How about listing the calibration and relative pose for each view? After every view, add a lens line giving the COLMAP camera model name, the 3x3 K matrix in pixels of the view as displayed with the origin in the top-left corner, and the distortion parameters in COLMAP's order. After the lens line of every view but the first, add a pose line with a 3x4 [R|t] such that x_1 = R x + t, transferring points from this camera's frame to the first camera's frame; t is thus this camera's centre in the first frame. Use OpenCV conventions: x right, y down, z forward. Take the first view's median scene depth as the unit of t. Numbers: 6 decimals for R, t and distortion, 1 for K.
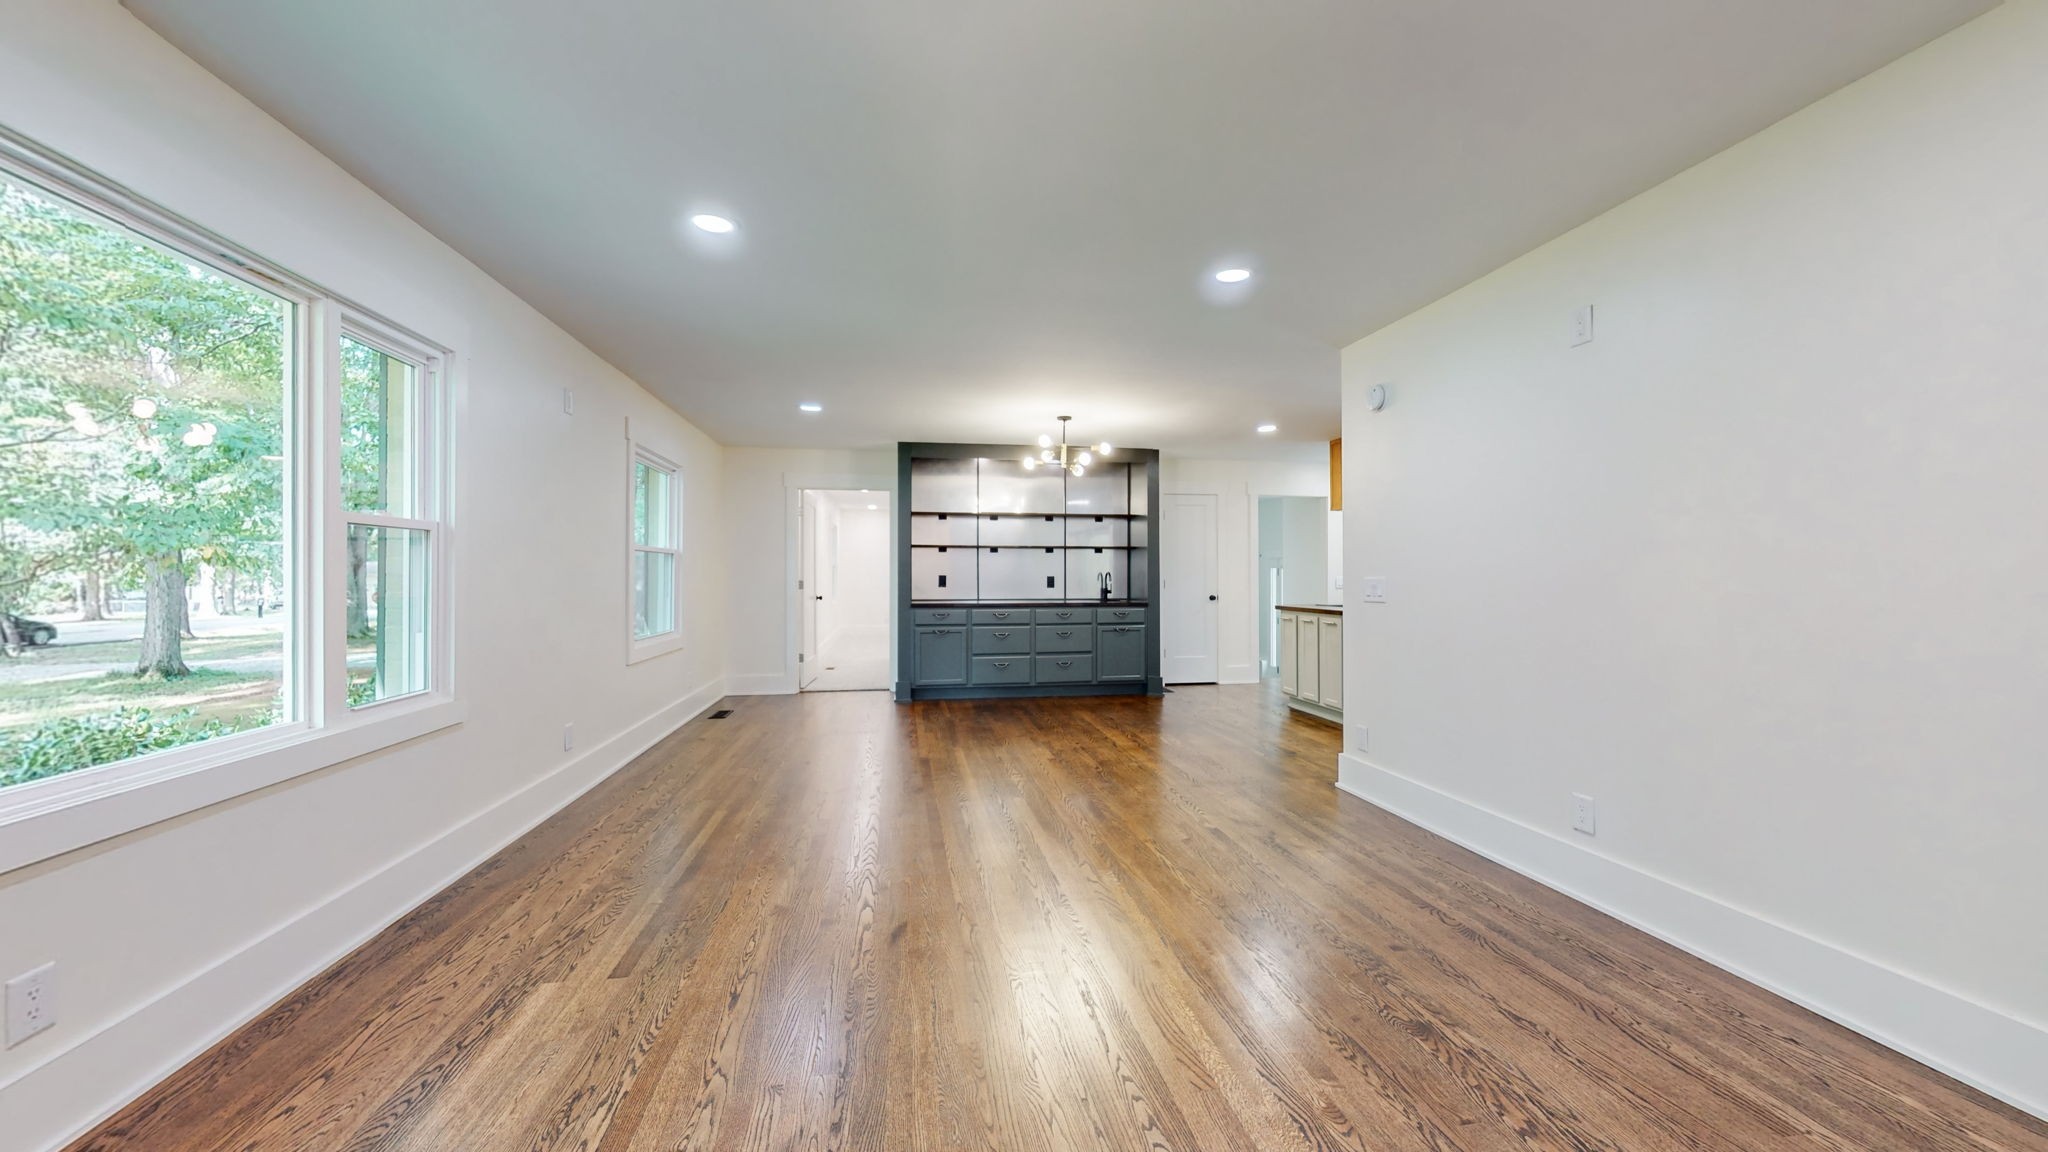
lens RADIAL K [[754.0, 0, 1024.0], [0, 754.0, 576.0], [0, 0, 1]] dist [-0.000575, 0.000036]
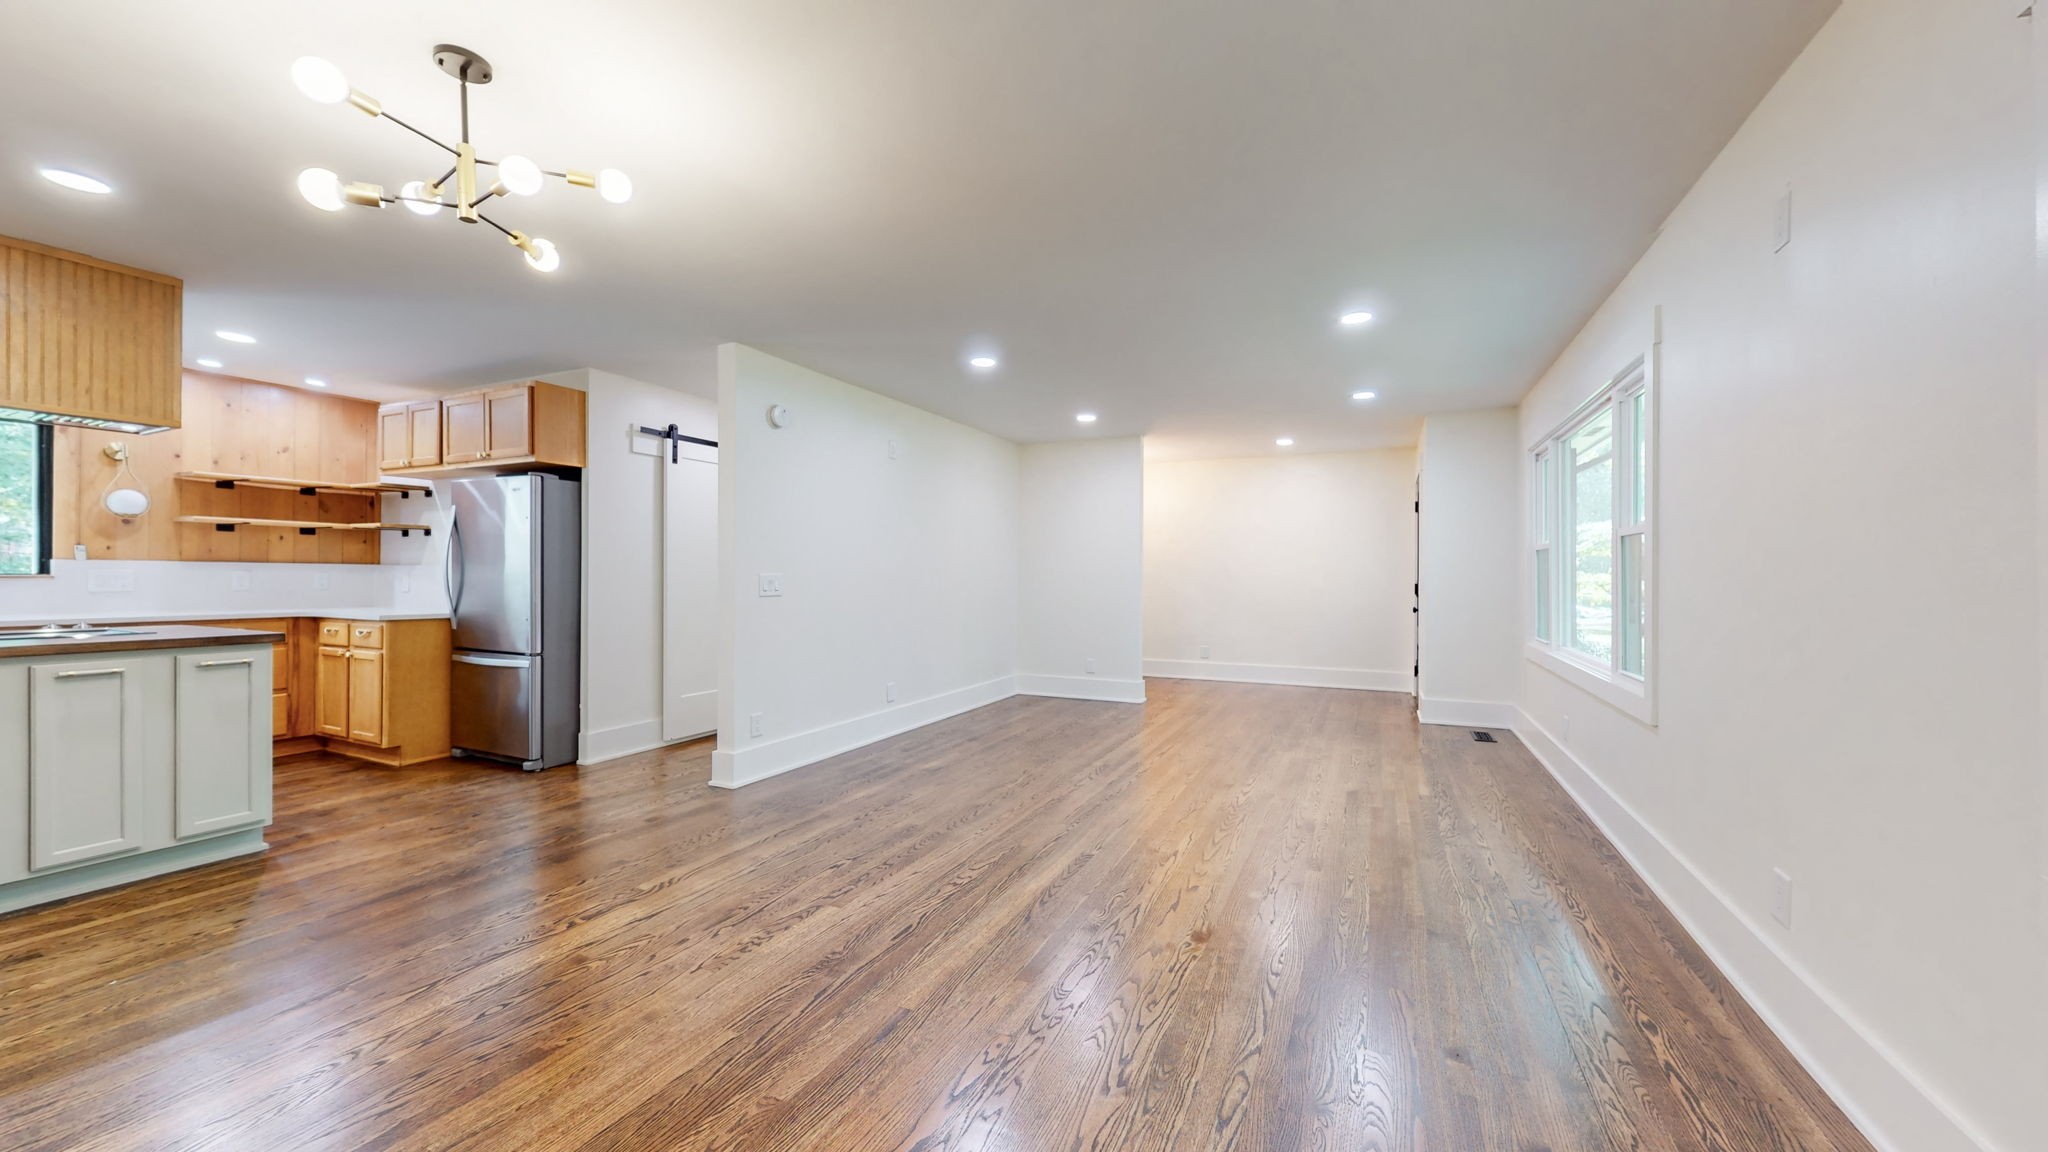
lens RADIAL K [[754.0, 0, 1024.0], [0, 754.0, 576.0], [0, 0, 1]] dist [-0.000575, 0.000036]
pose [[-0.824688, -0.001169, 0.565586, -0.592979], [-0.003186, 0.999992, -0.002579, 0.008513], [-0.565578, -0.003929, -0.824685, 2.117902]]
